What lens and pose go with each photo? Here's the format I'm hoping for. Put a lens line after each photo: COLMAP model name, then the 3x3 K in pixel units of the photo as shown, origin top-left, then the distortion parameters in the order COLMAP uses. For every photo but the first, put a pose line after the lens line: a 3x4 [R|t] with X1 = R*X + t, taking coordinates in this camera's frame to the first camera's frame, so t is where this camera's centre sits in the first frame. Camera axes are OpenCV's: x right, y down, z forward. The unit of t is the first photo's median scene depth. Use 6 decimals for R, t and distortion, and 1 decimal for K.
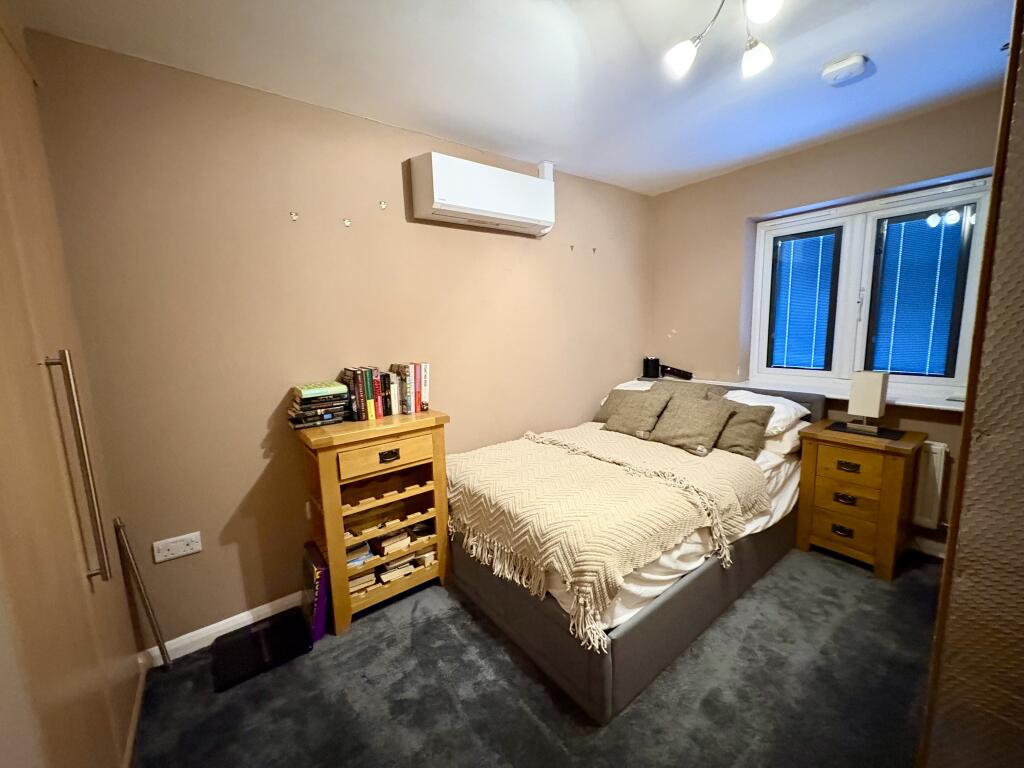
lens RADIAL K [[407.3, 0, 512.0], [0, 407.3, 384.0], [0, 0, 1]] dist [-0.000888, -0.000002]
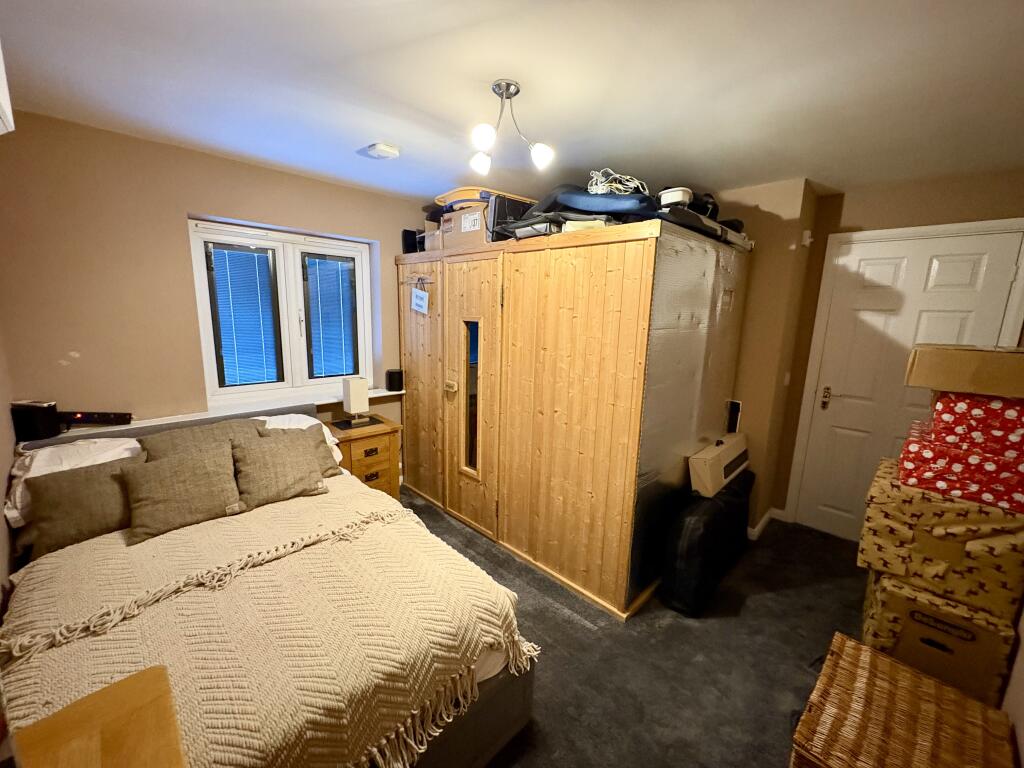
lens RADIAL K [[407.3, 0, 512.0], [0, 407.3, 384.0], [0, 0, 1]] dist [-0.000888, -0.000002]
pose [[-0.142813, -0.147800, 0.978652, -0.395040], [0.119548, 0.978972, 0.165294, -0.140993], [-0.982503, 0.140602, -0.122141, 0.563550]]
